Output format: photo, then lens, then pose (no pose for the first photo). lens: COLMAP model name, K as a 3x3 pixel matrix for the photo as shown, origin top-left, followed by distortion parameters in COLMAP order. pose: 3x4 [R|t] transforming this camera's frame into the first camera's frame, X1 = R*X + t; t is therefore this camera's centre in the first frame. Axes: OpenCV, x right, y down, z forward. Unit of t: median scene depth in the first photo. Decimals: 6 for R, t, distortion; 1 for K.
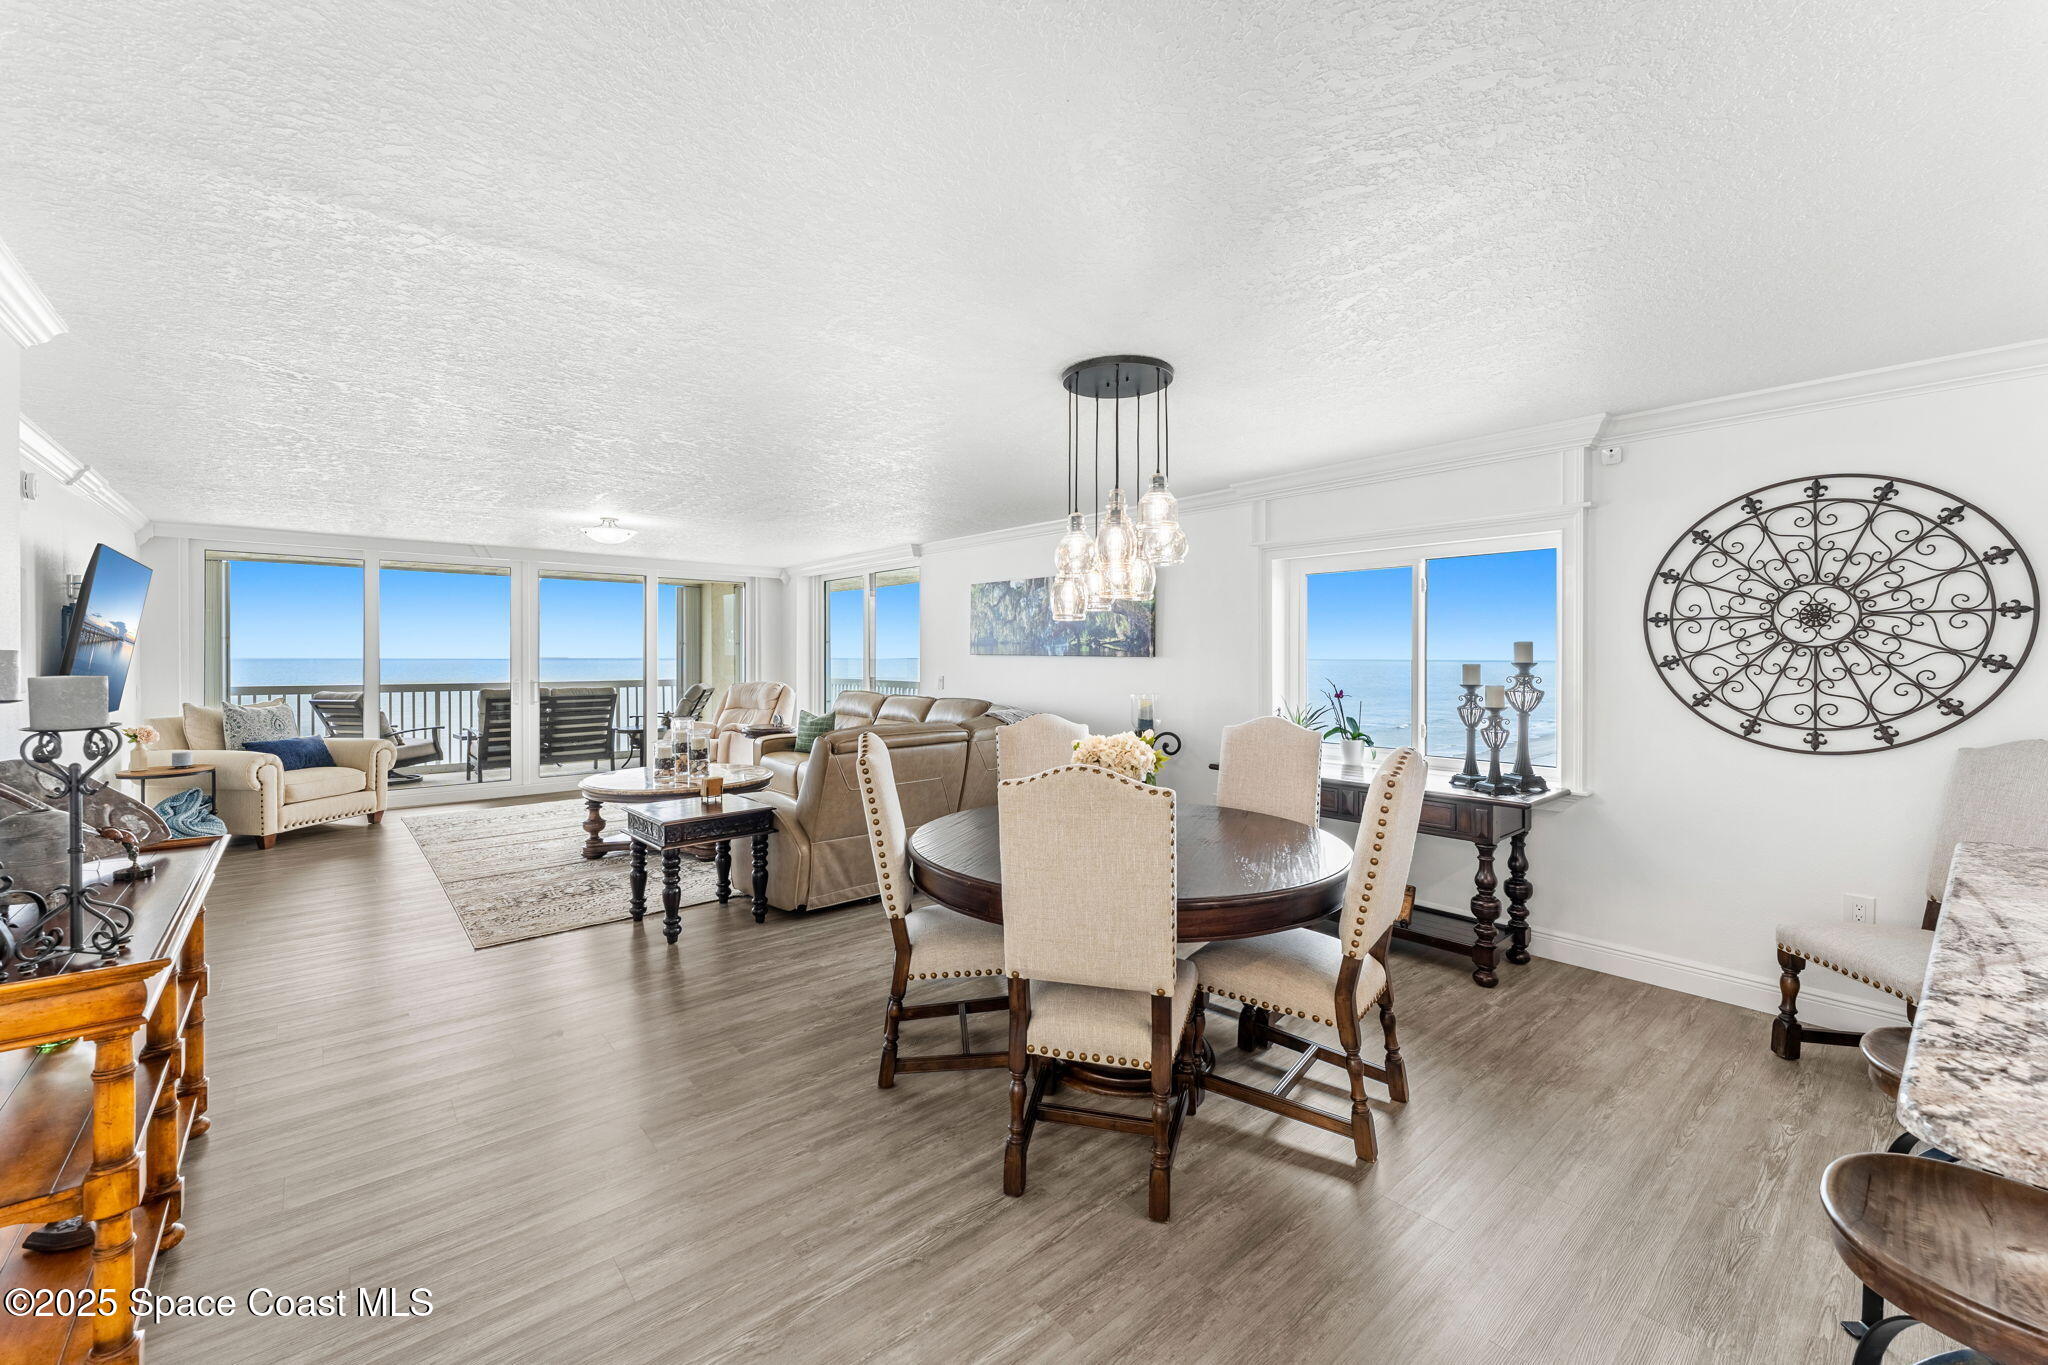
lens RADIAL K [[823.6, 0, 1007.9], [0, 823.6, 656.1], [0, 0, 1]] dist [-0.000062, 0.000076]
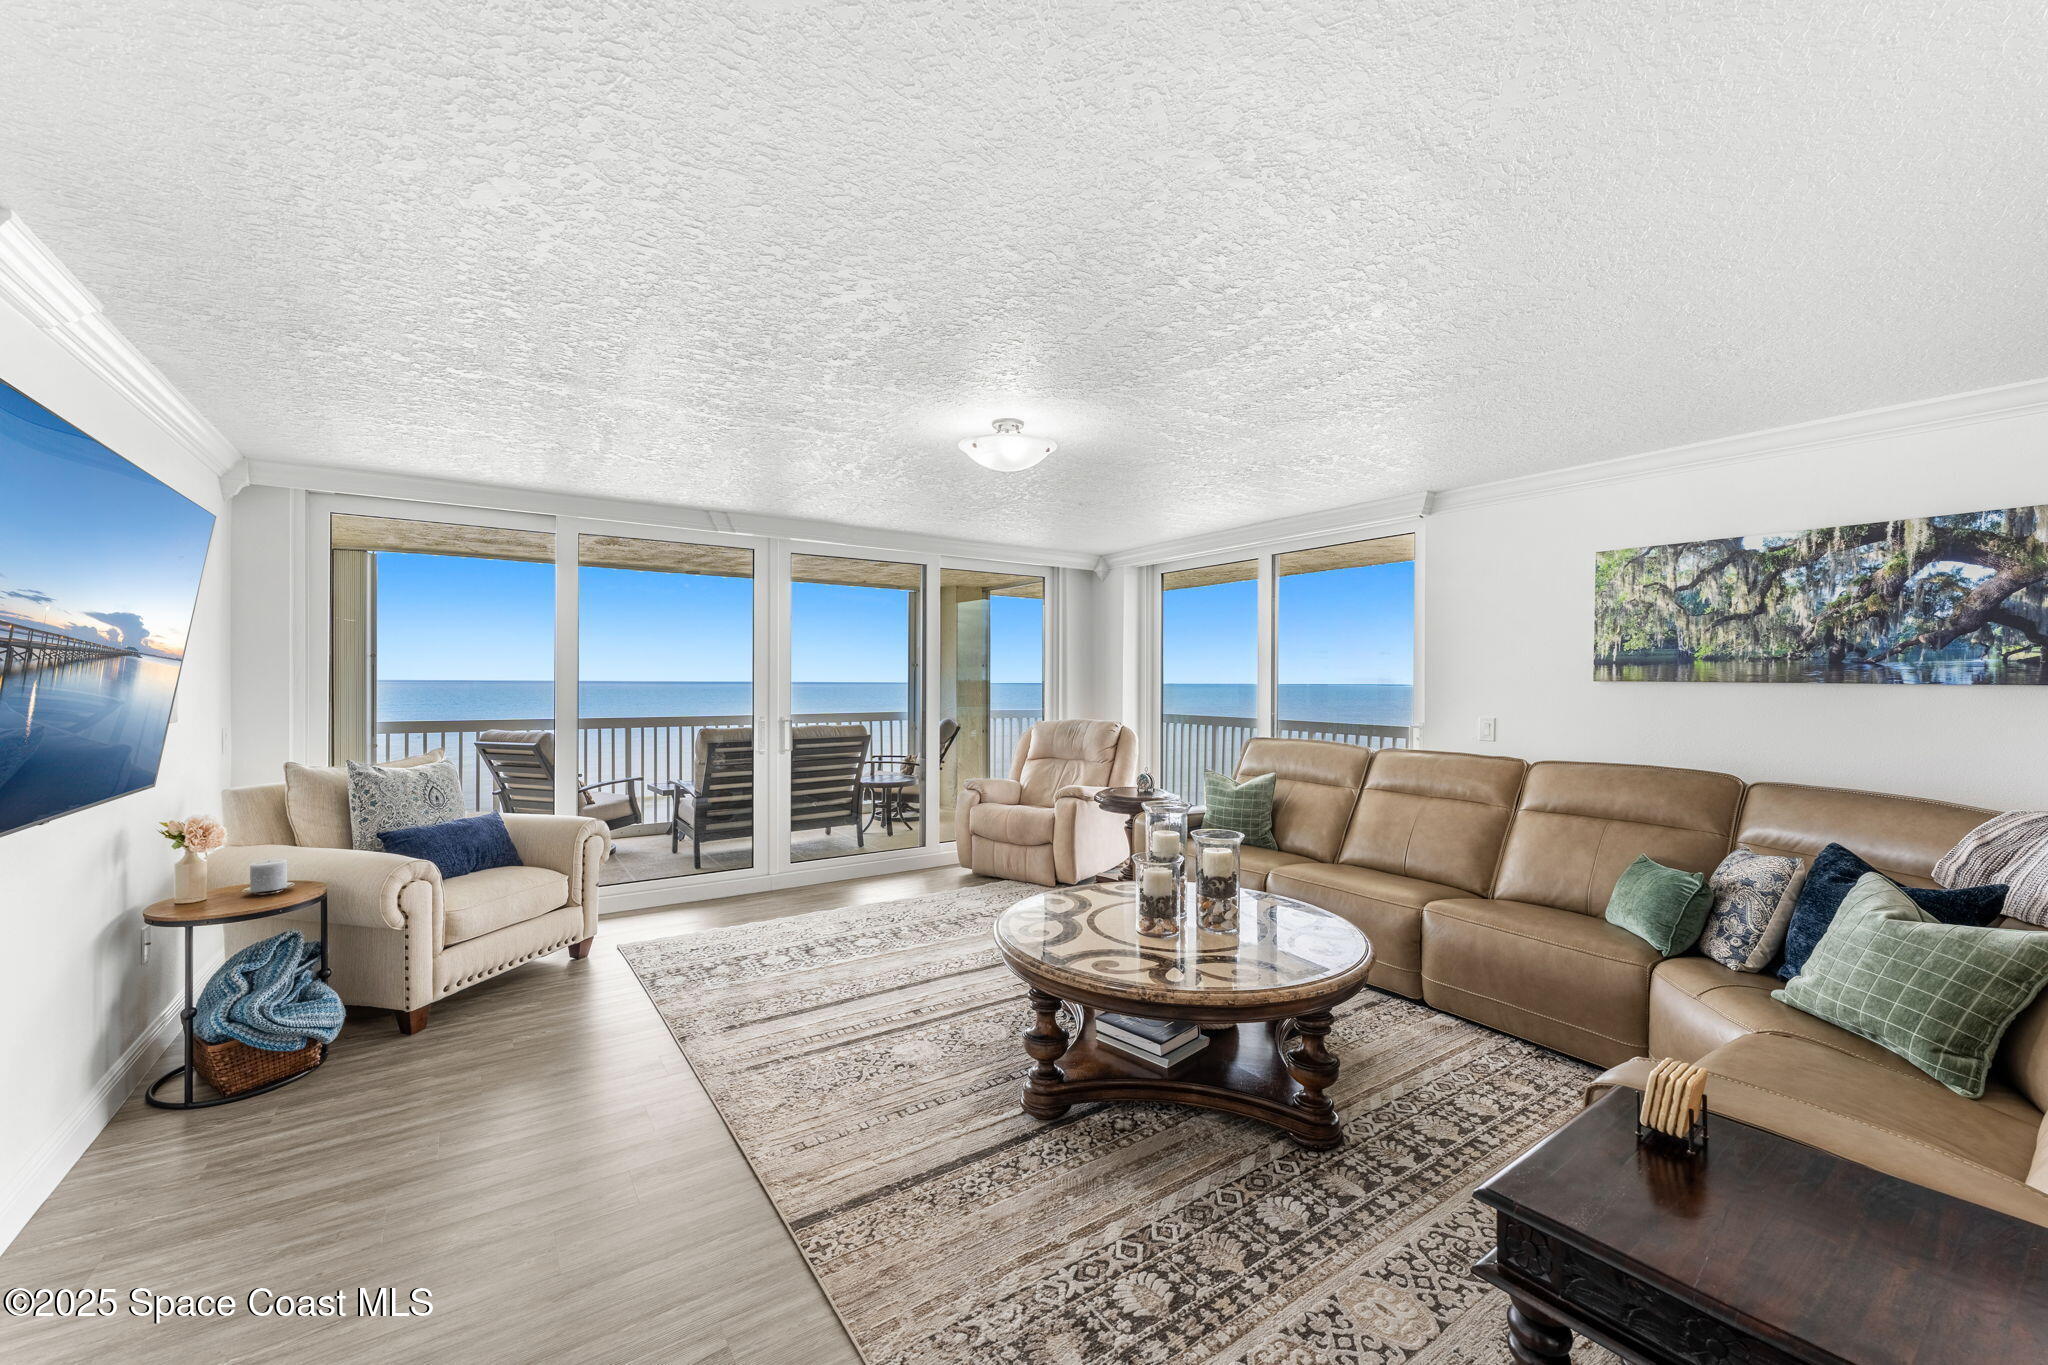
lens RADIAL K [[836.1, 0, 1024.0], [0, 836.1, 682.5], [0, 0, 1]] dist [-0.009454, -0.000031]
pose [[0.993791, 0.002261, -0.111236, -0.360711], [-0.002127, 0.999997, 0.001319, -0.000441], [0.111239, -0.001075, 0.993793, 0.409977]]
